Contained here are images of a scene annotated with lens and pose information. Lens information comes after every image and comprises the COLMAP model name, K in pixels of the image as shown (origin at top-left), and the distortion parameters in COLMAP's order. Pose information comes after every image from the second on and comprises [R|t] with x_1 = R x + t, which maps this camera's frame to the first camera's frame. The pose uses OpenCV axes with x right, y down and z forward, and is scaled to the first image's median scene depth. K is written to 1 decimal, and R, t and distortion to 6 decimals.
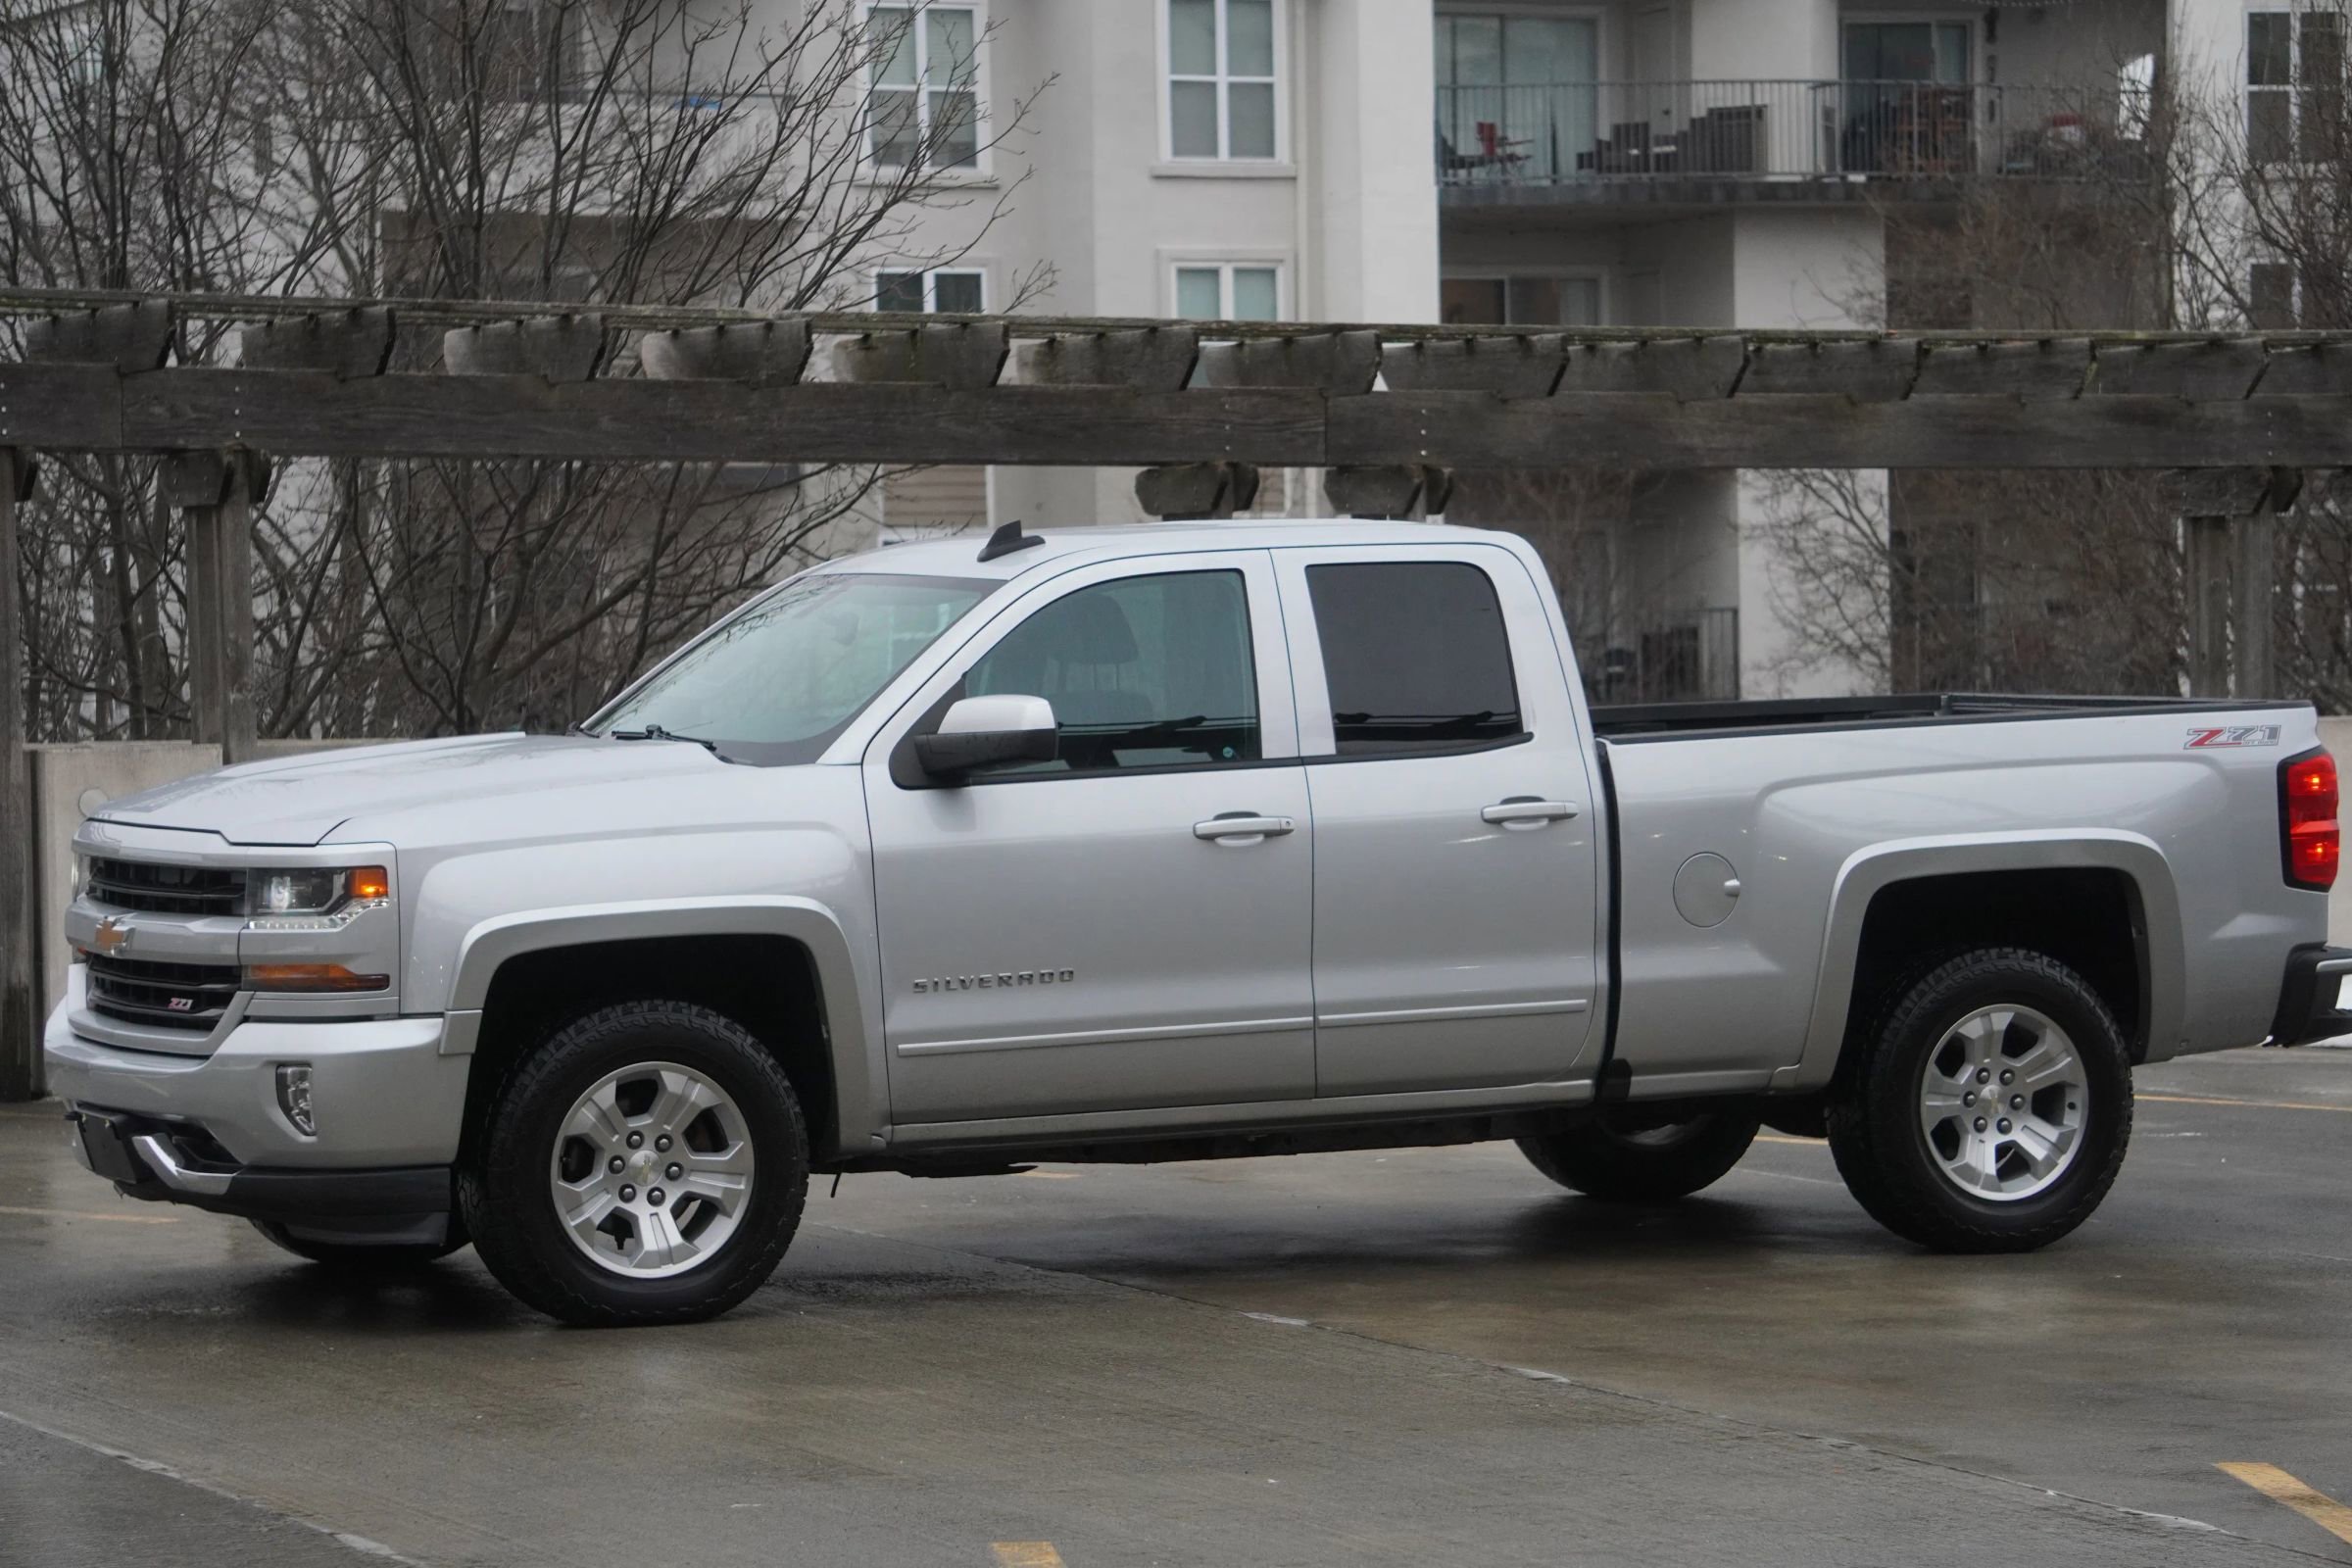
lens RADIAL K [[6978.8, 0, 1167.7], [0, 6978.8, 784.1], [0, 0, 1]] dist [0.618223, 1.578366]
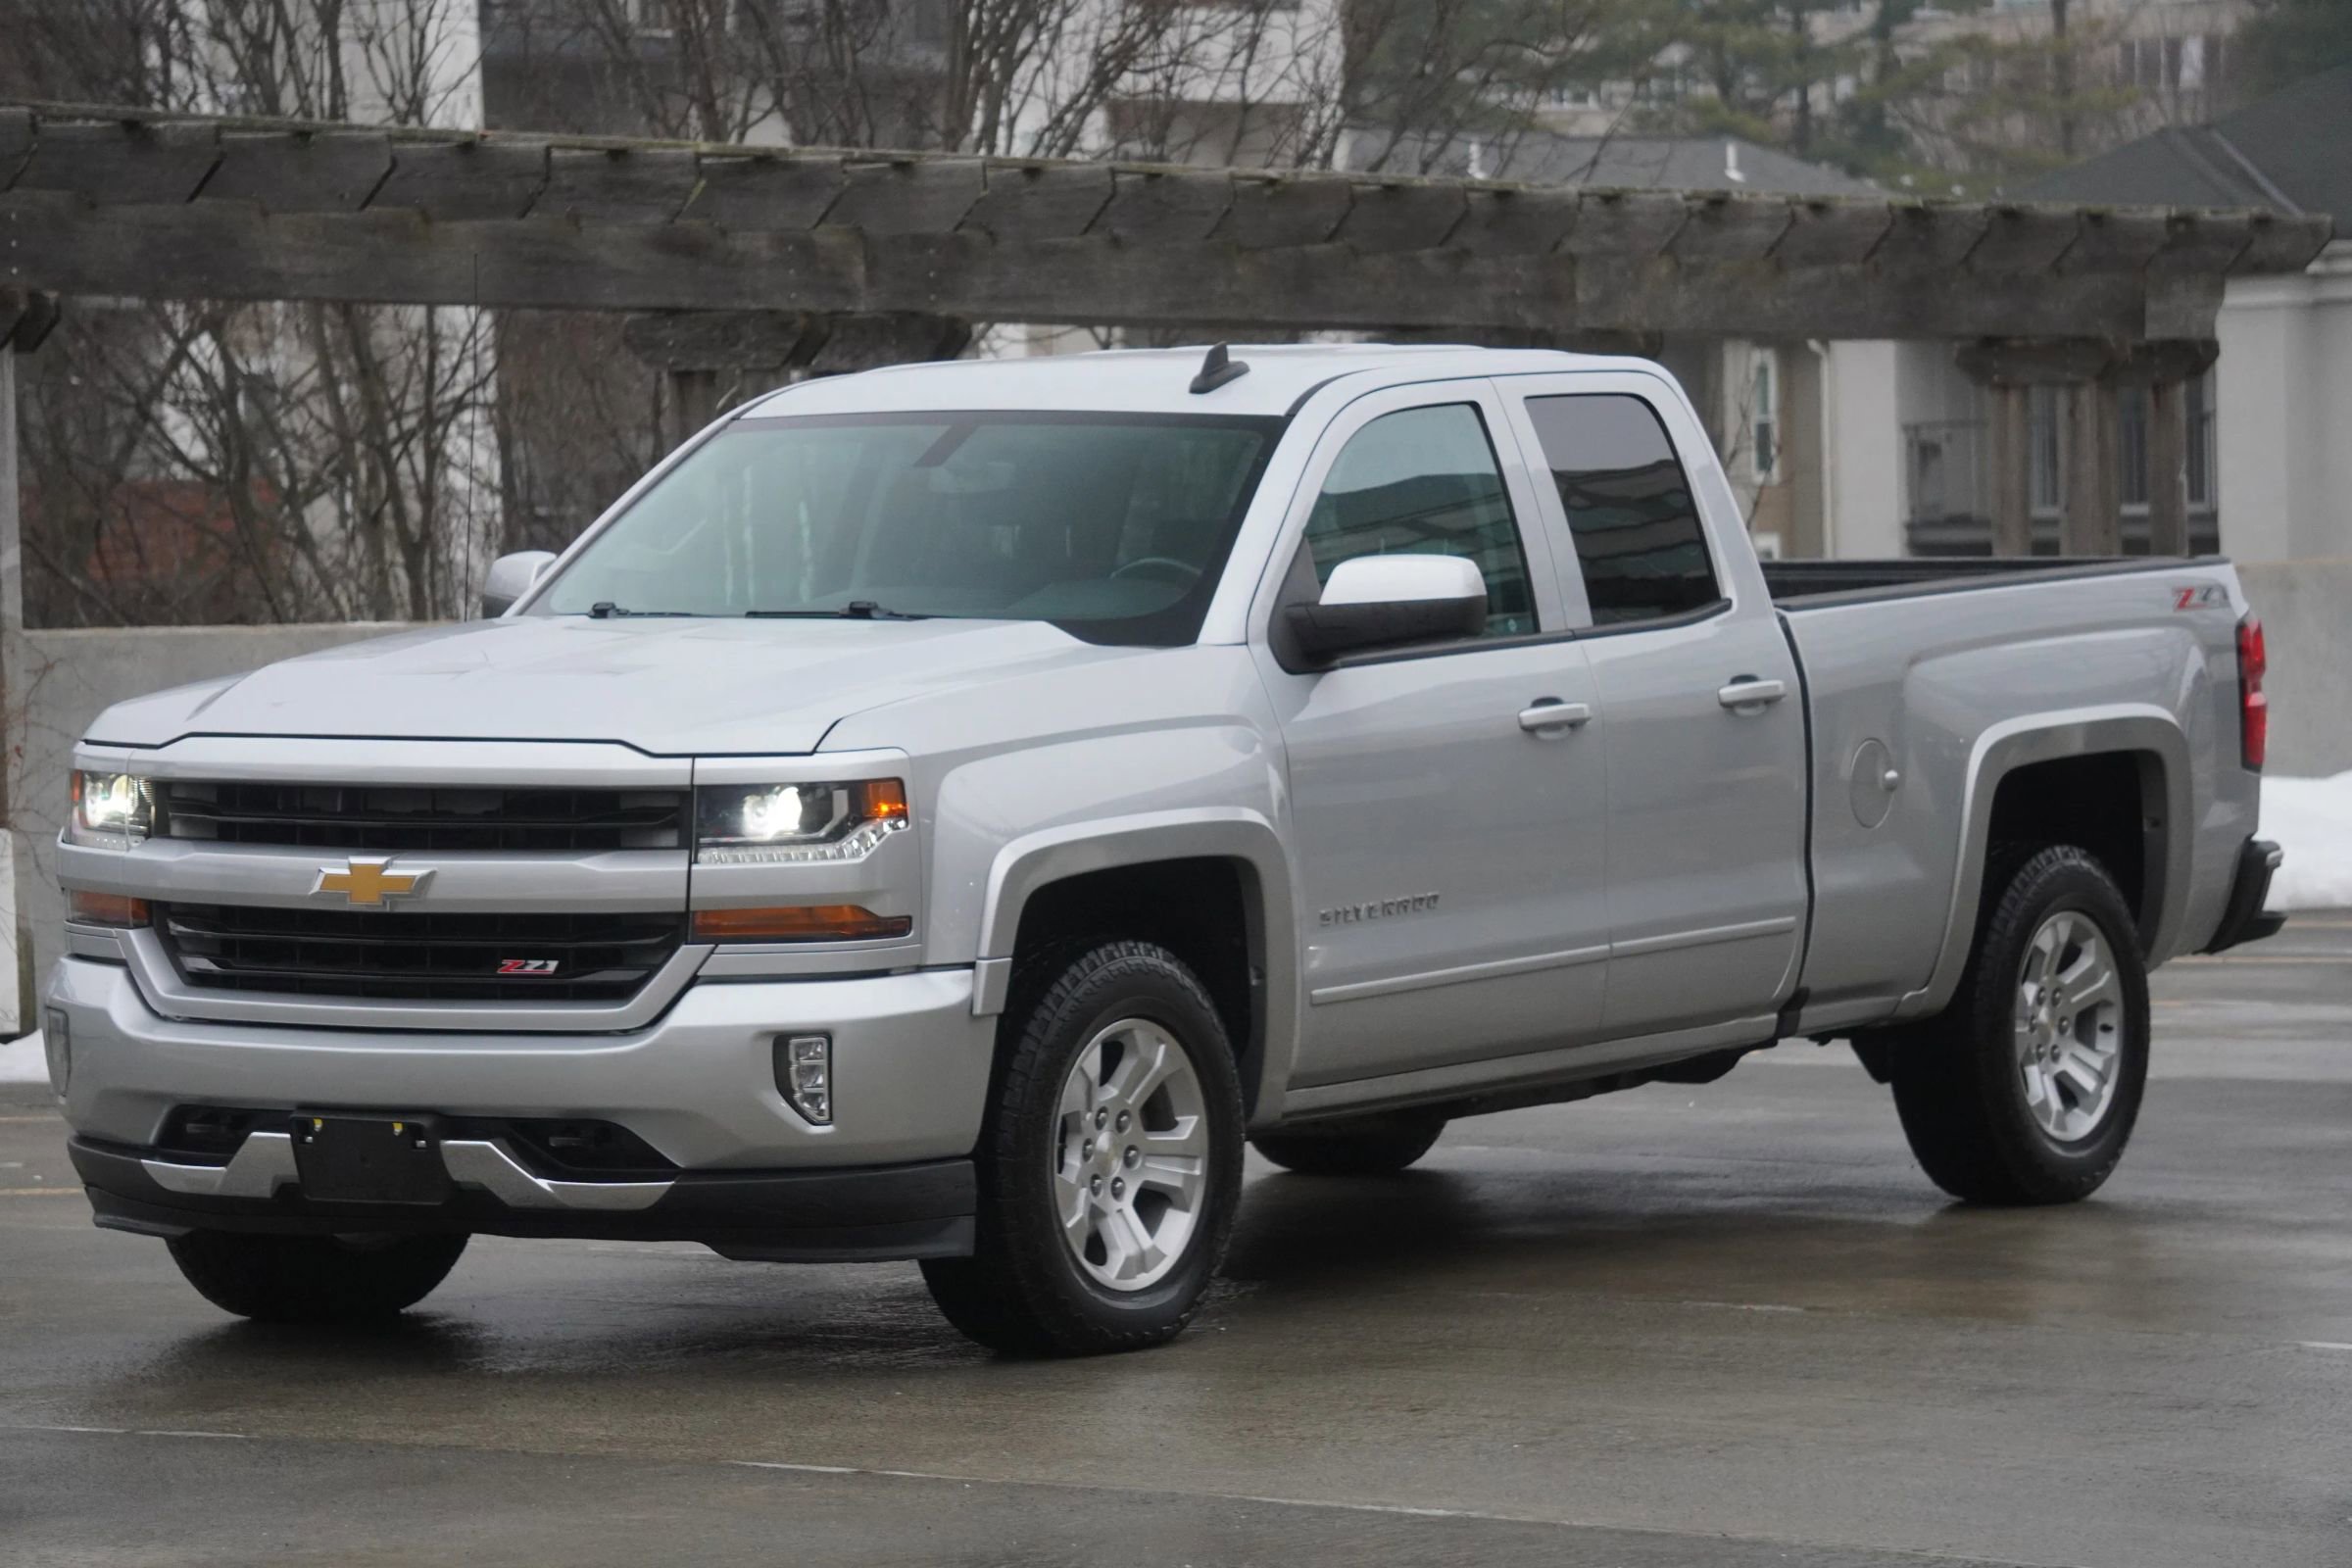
lens RADIAL K [[8833.4, 0, 1172.9], [0, 8833.4, 786.9], [0, 0, 1]] dist [1.316738, -0.736301]
pose [[0.860507, -0.023165, 0.508912, -0.541076], [0.021293, 0.999728, 0.009503, 0.003572], [-0.508994, 0.002659, 0.860766, 0.123117]]
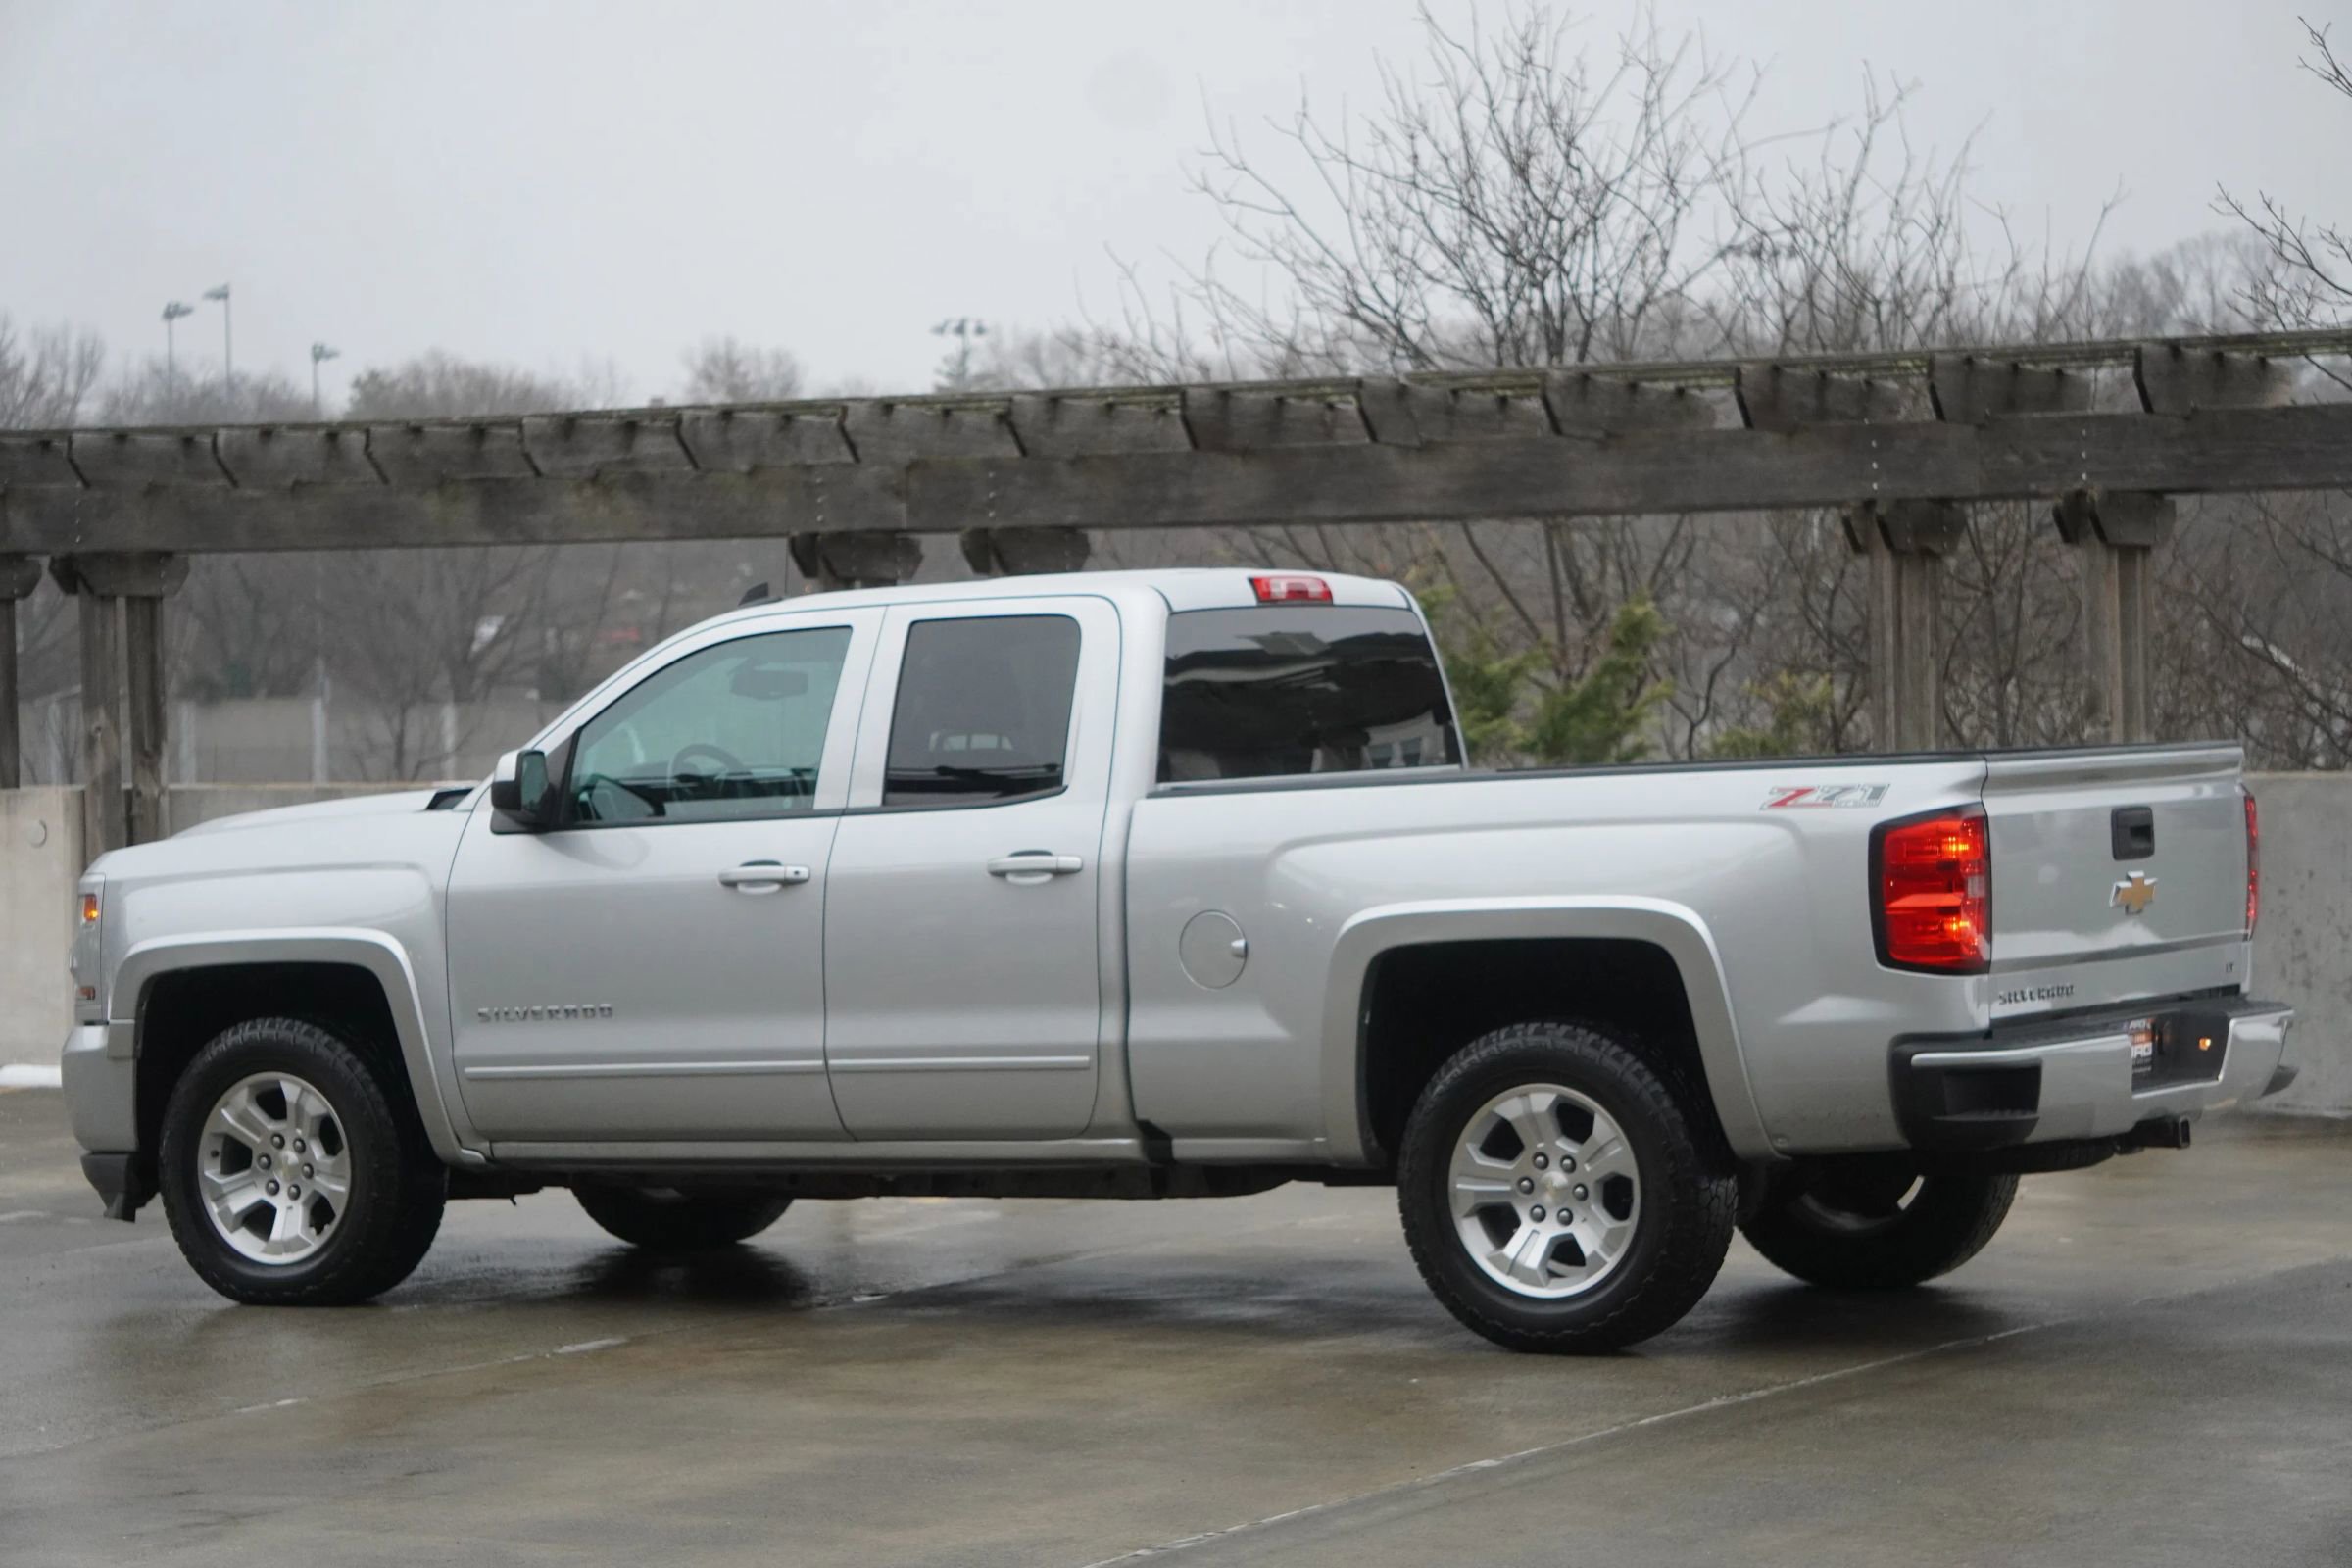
lens RADIAL K [[6127.6, 0, 1164.6], [0, 6127.6, 781.2], [0, 0, 1]] dist [0.326279, 0.185532]
pose [[0.564935, 0.009143, -0.825085, 0.772825], [-0.005399, 0.999958, 0.007385, -0.014434], [0.825118, 0.000282, 0.564960, 0.518600]]
